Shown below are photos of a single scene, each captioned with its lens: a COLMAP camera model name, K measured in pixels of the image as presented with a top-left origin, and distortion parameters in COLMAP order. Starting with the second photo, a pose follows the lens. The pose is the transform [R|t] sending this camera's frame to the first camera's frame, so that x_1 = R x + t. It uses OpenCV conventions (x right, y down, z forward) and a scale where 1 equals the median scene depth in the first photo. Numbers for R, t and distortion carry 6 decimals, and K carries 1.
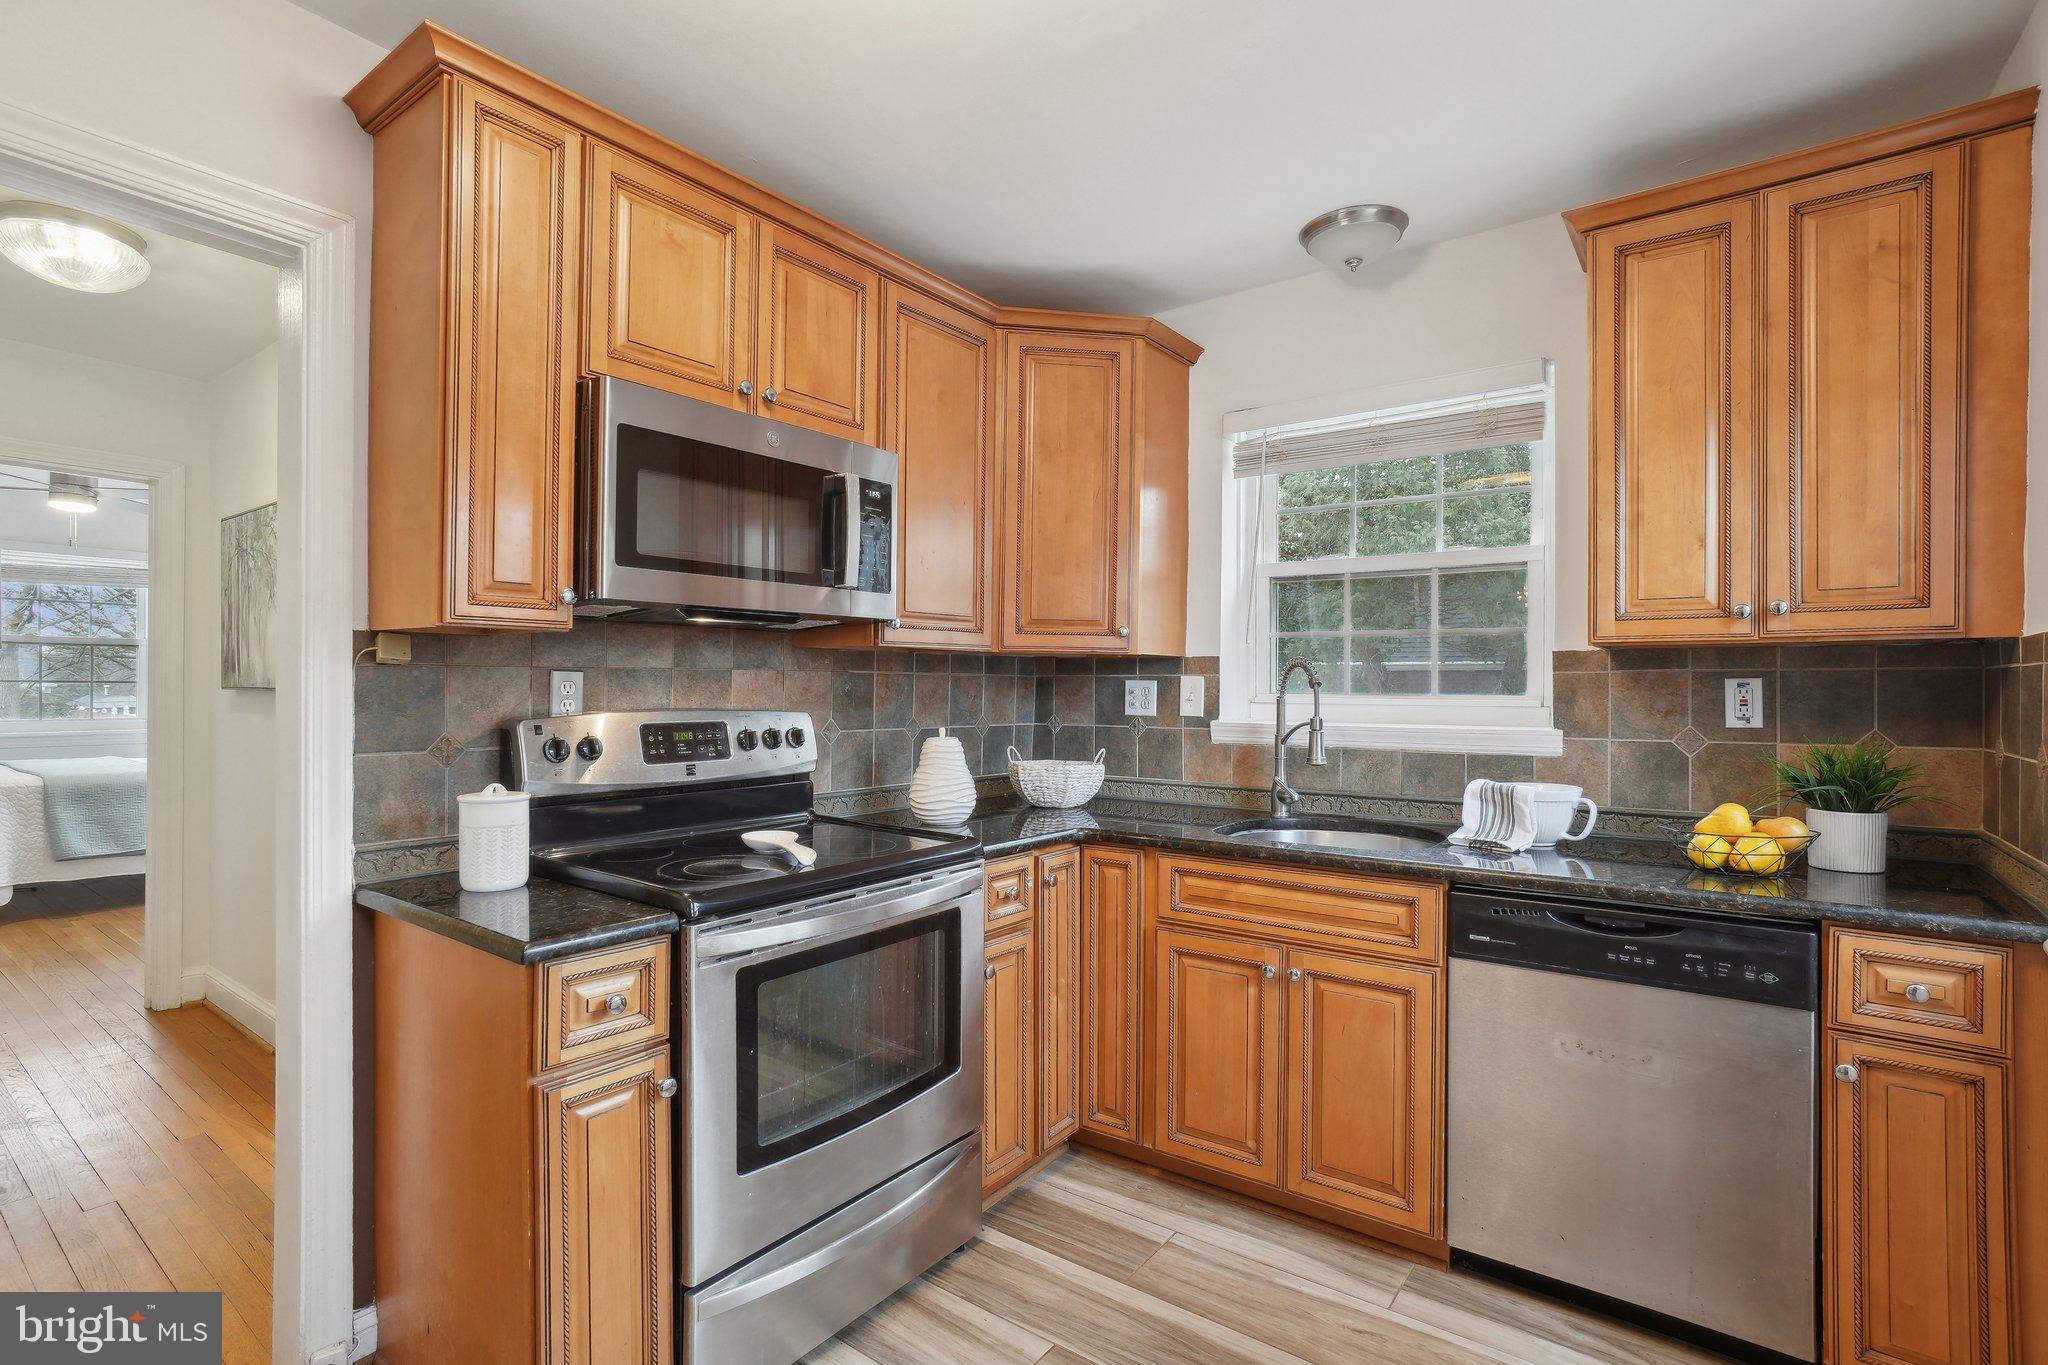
lens RADIAL K [[953.5, 0, 1028.0], [0, 953.5, 683.2], [0, 0, 1]] dist [-0.025178, 0.002703]
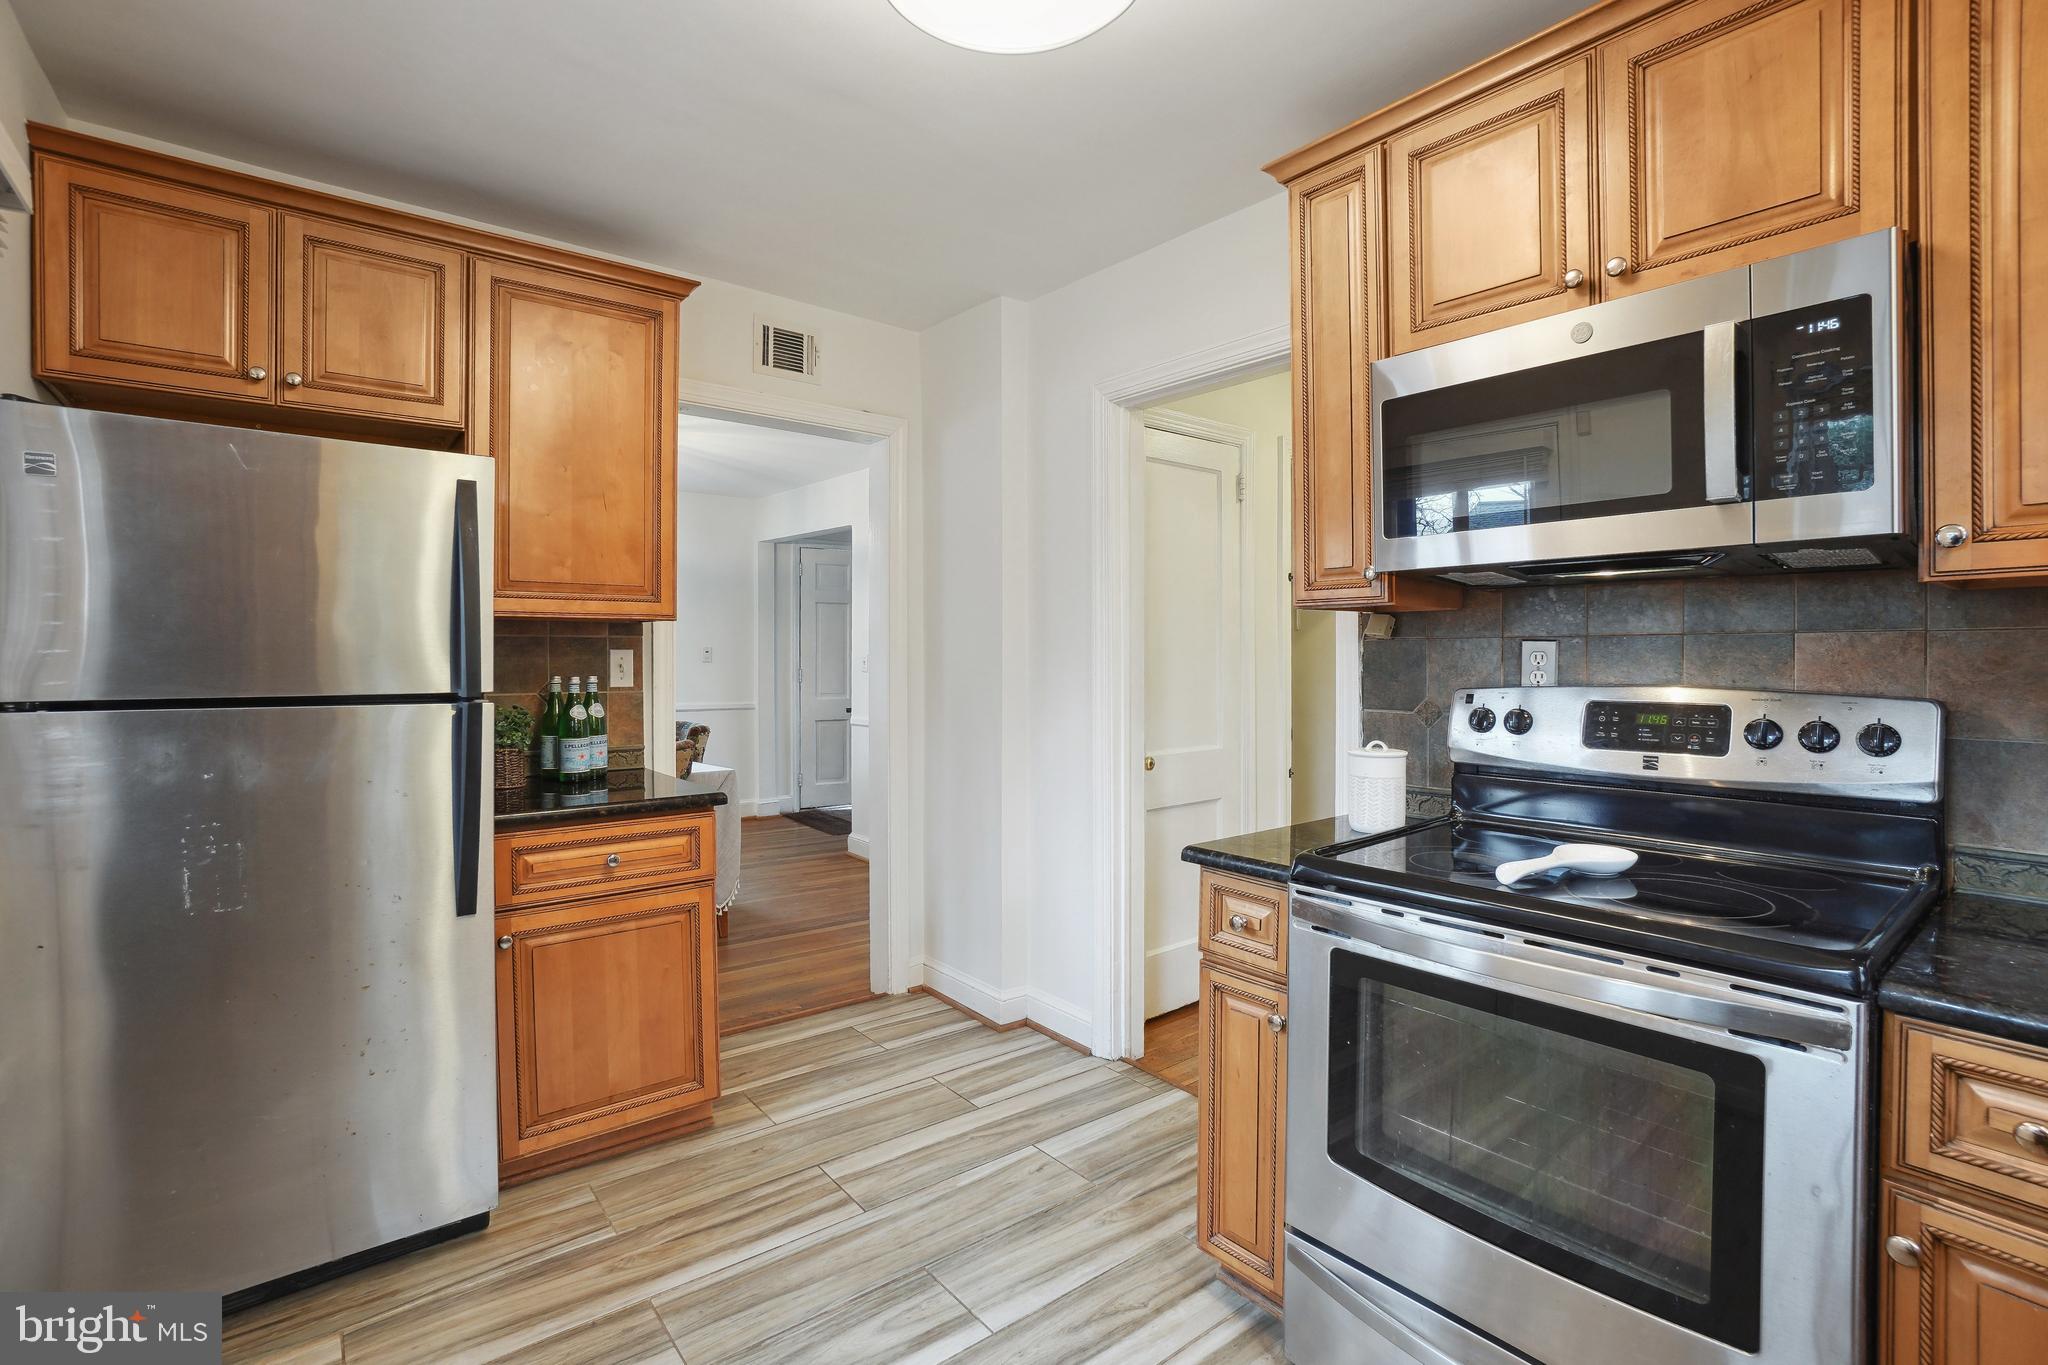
lens RADIAL K [[953.5, 0, 1027.0], [0, 953.5, 668.8], [0, 0, 1]] dist [-0.025178, 0.002703]
pose [[-0.216905, 0.007829, -0.976161, 0.526187], [-0.000854, 0.999966, 0.008210, 0.007695], [0.976192, 0.002615, -0.216891, 0.674253]]
